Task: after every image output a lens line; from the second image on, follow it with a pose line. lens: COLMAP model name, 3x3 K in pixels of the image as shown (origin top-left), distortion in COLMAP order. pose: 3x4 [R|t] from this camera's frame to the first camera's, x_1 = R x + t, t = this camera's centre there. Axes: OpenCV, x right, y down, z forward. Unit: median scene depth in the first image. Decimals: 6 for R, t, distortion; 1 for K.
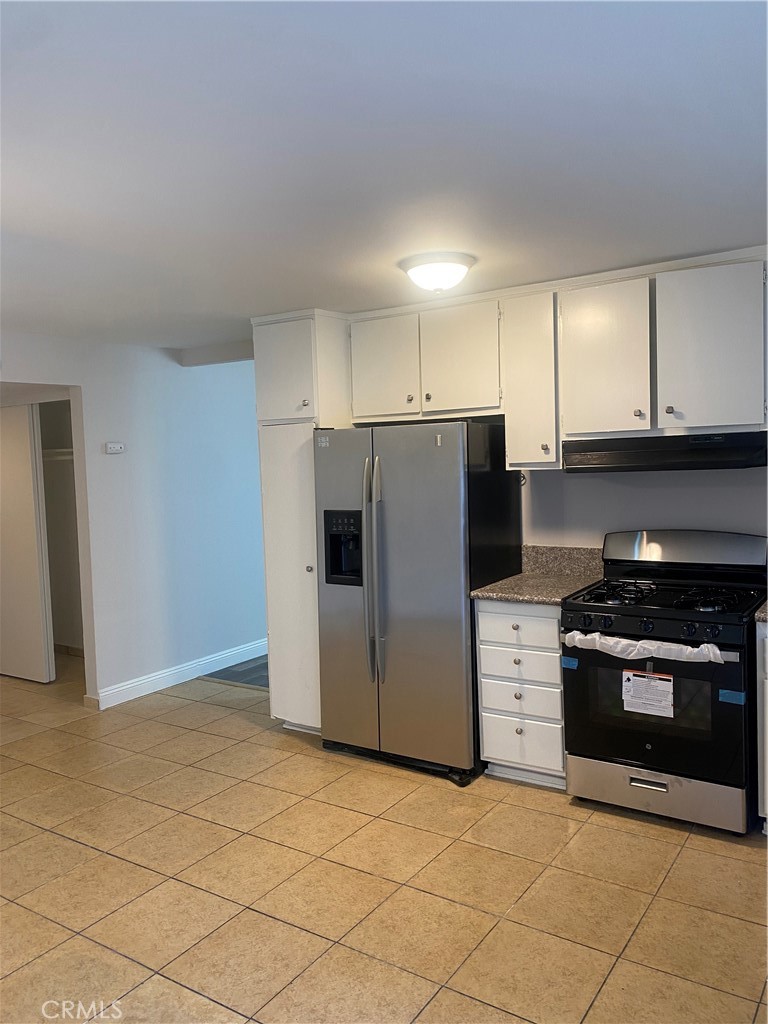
lens RADIAL K [[796.6, 0, 378.5], [0, 796.6, 516.4], [0, 0, 1]] dist [0.022429, -0.012357]
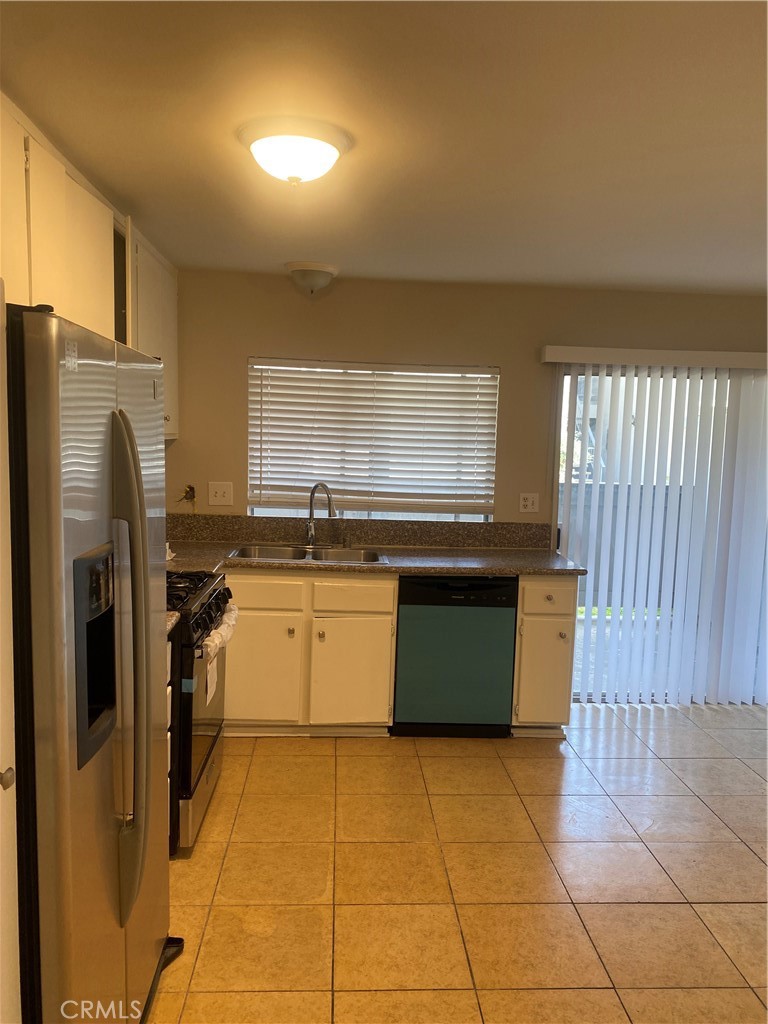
lens RADIAL K [[796.6, 0, 378.5], [0, 796.6, 516.4], [0, 0, 1]] dist [0.022429, -0.012357]
pose [[-0.621260, -0.064206, 0.780969, -0.616558], [0.050025, 0.991355, 0.121297, -0.094326], [-0.782006, 0.114425, -0.612678, 1.624293]]
